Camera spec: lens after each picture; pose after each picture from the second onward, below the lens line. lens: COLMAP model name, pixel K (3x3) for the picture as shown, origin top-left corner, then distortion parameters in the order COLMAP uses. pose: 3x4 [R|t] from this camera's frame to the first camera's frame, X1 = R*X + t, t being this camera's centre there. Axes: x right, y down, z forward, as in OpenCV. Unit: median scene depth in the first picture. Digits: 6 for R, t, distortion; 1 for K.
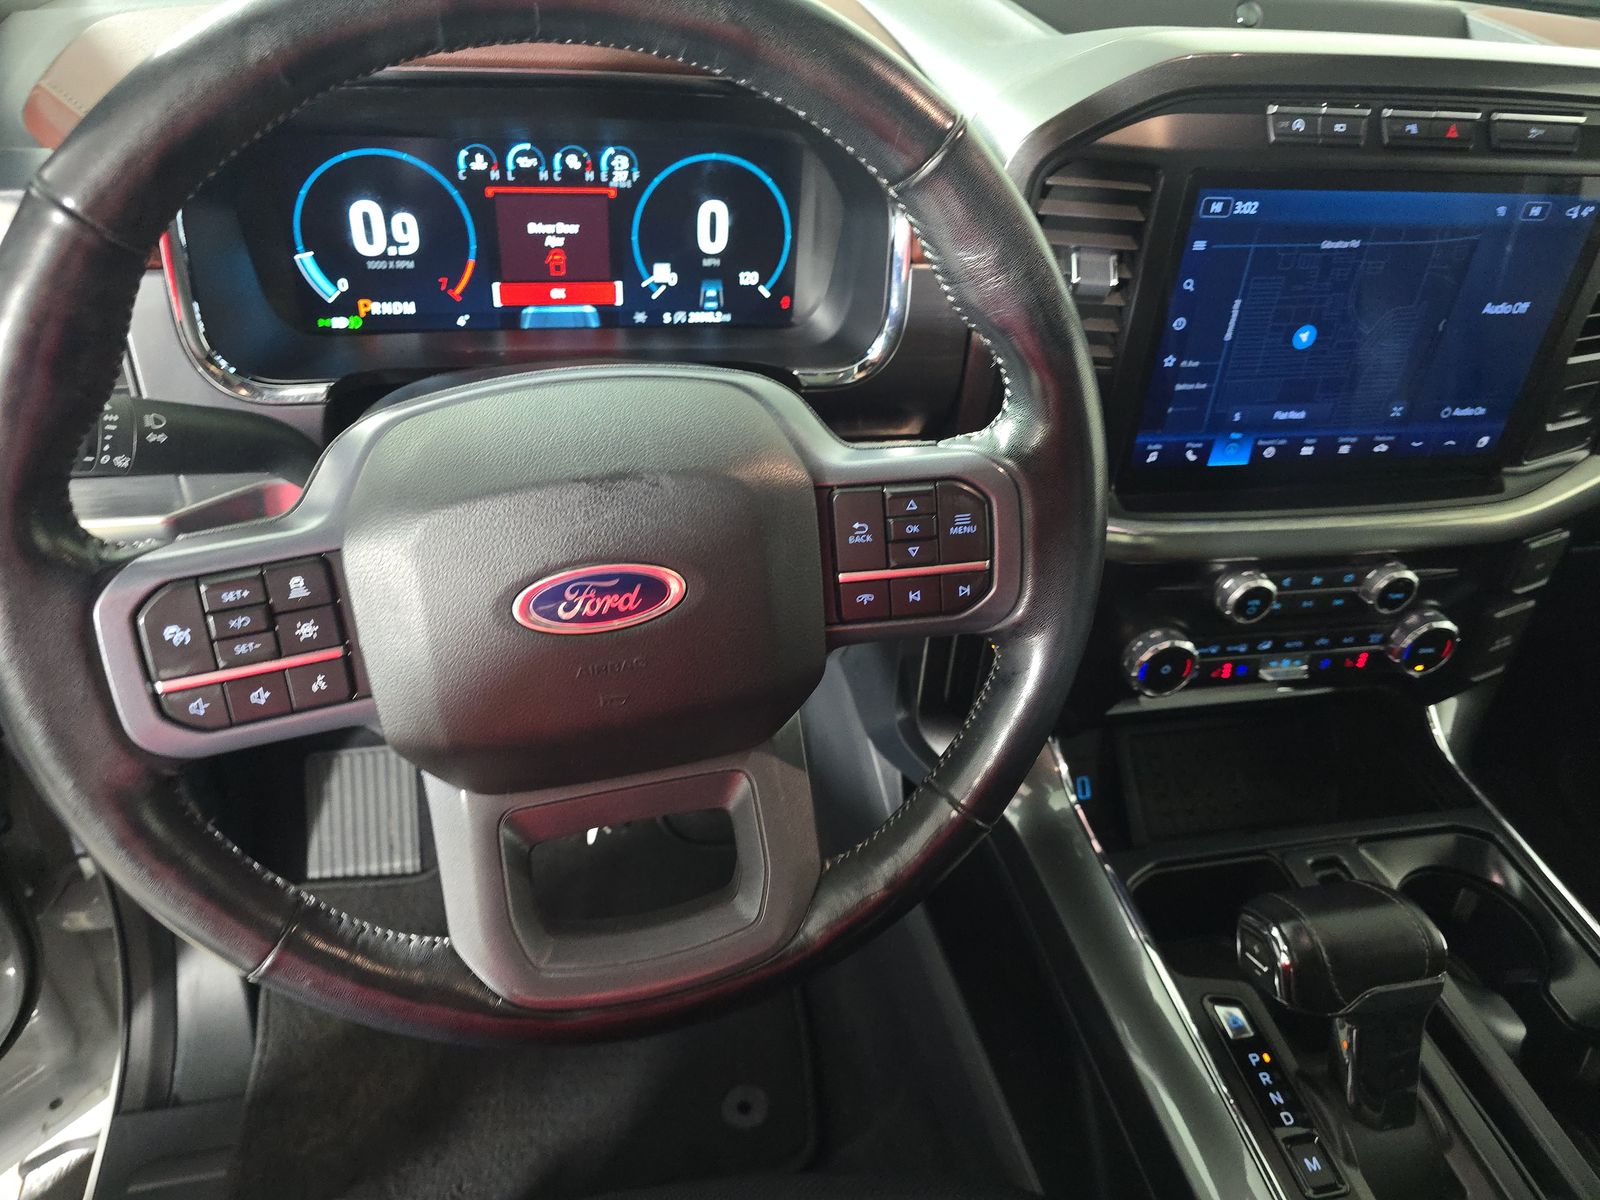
lens RADIAL K [[1103.5, 0, 789.5], [0, 1103.5, 593.6], [0, 0, 1]] dist [0.064713, -0.097800]
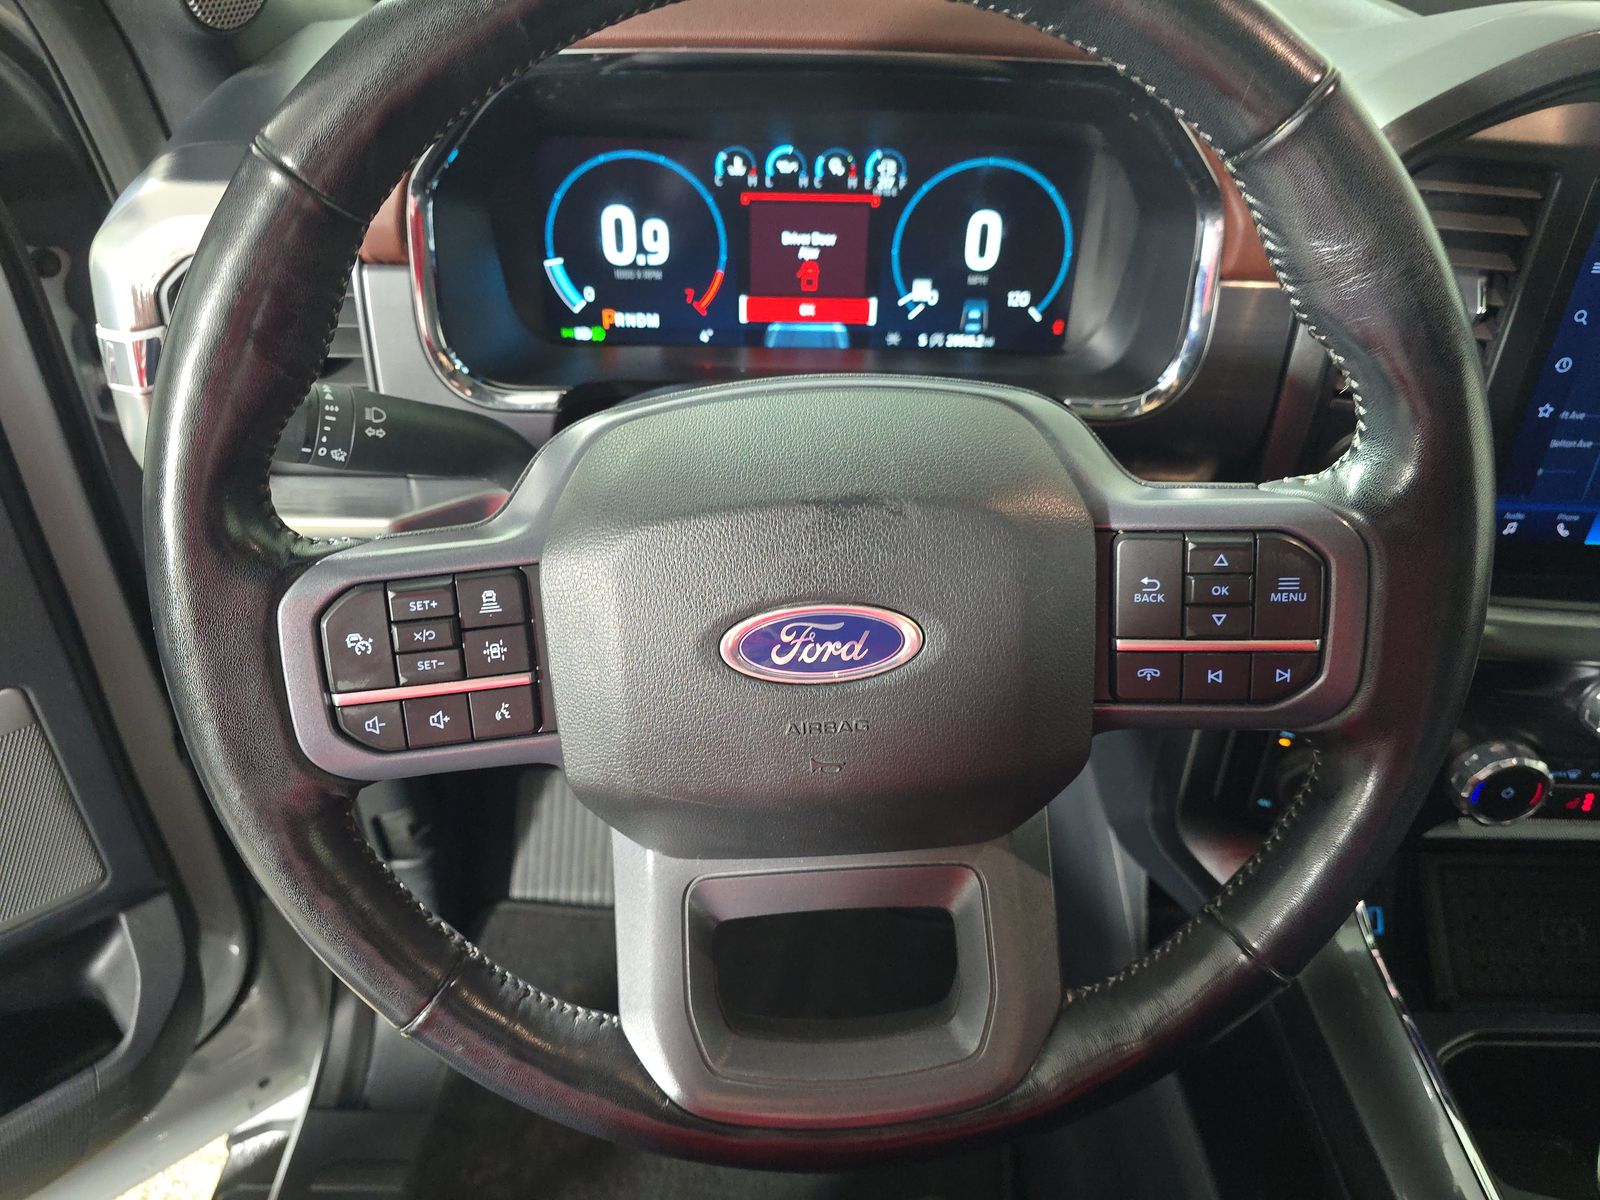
lens RADIAL K [[1068.0, 0, 790.6], [0, 1068.0, 616.4], [0, 0, 1]] dist [0.034340, -0.003887]
pose [[0.975886, 0.082890, -0.201929, -0.021963], [-0.087738, 0.996028, -0.015164, -0.001523], [0.199870, 0.032516, 0.979283, 0.139649]]
